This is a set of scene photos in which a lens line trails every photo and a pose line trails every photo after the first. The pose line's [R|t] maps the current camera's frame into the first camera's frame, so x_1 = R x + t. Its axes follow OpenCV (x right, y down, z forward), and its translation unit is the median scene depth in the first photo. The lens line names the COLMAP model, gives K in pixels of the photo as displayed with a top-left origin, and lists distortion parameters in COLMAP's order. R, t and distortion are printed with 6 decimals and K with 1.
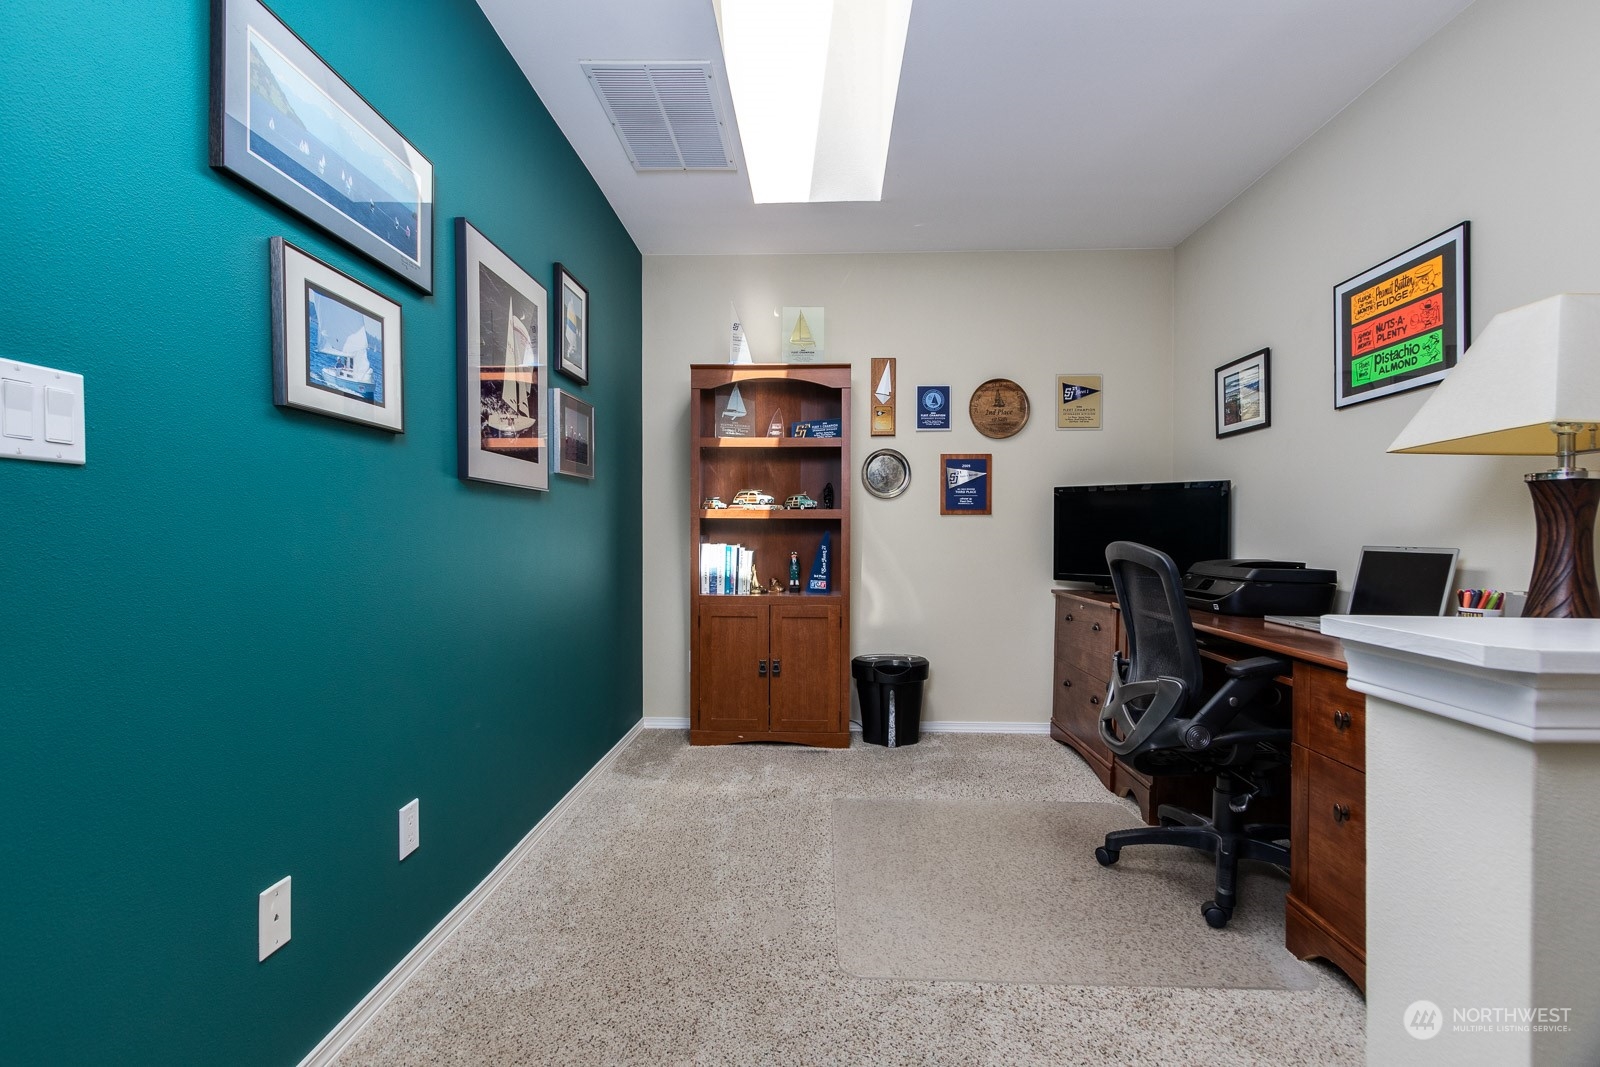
lens RADIAL K [[731.3, 0, 785.0], [0, 731.3, 531.7], [0, 0, 1]] dist [0.003286, -0.000688]
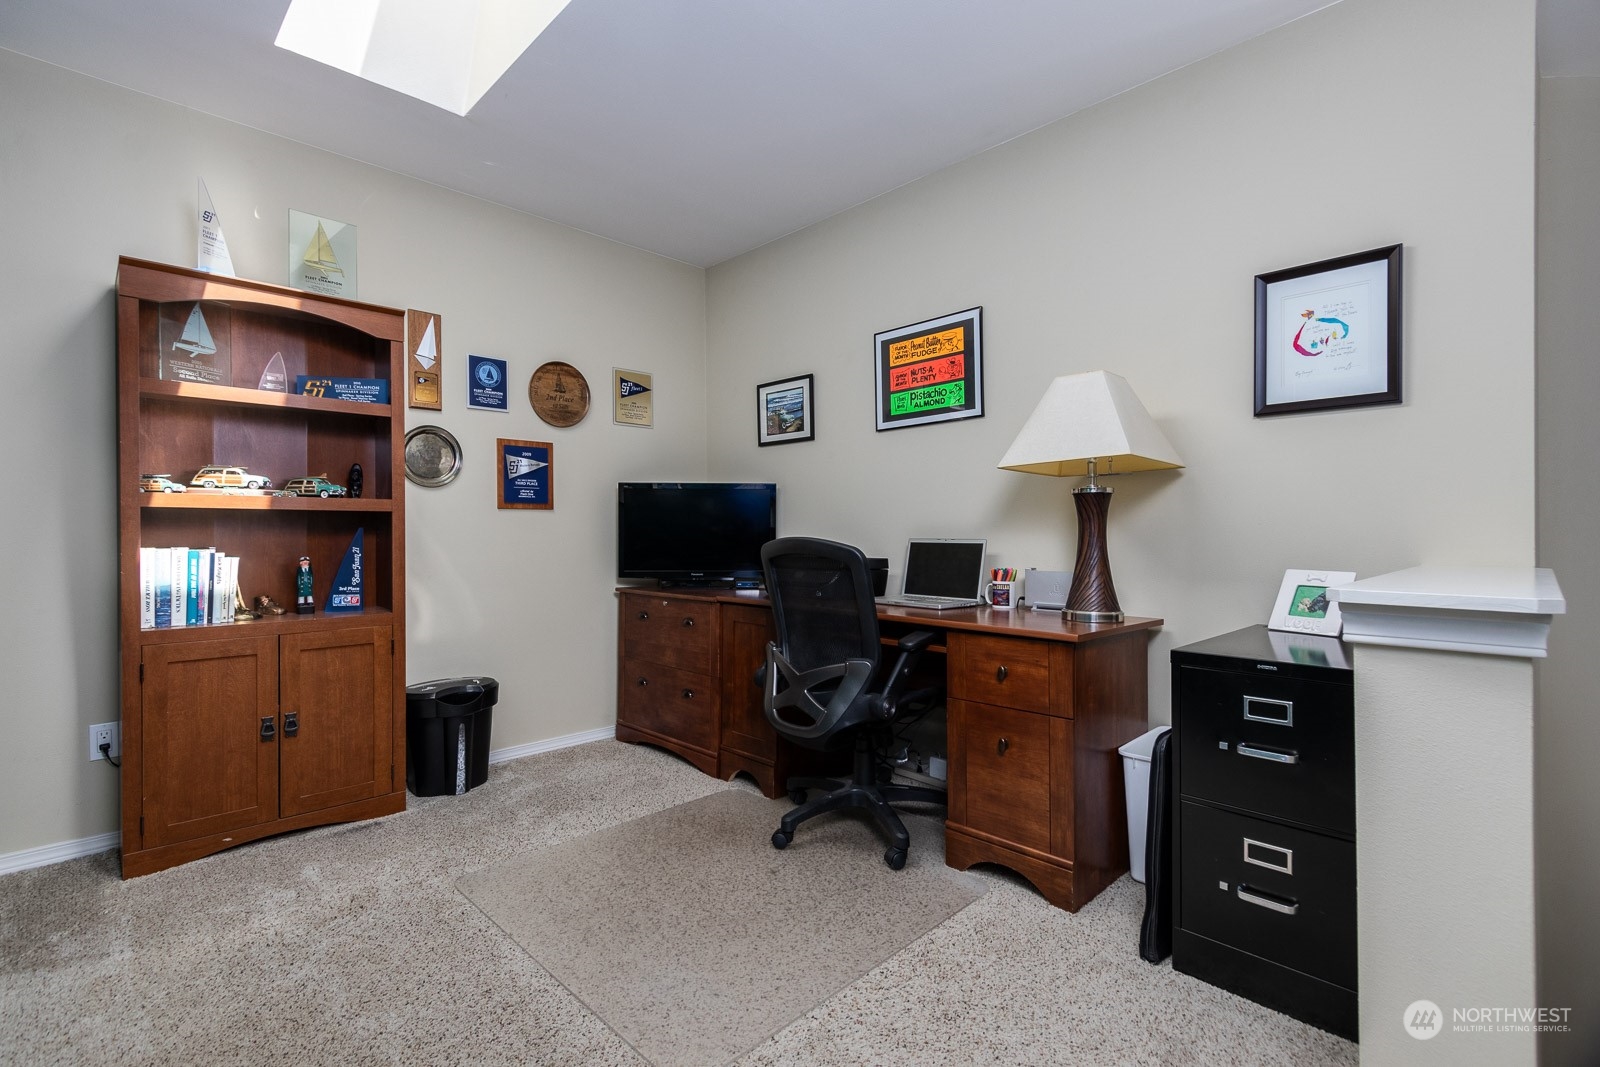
lens RADIAL K [[731.3, 0, 791.2], [0, 731.3, 528.5], [0, 0, 1]] dist [0.003286, -0.000688]
pose [[0.682140, -0.001209, 0.731221, -0.218037], [0.002116, 0.999998, -0.000320, 0.001107], [-0.731219, 0.001765, 0.682141, 0.195824]]
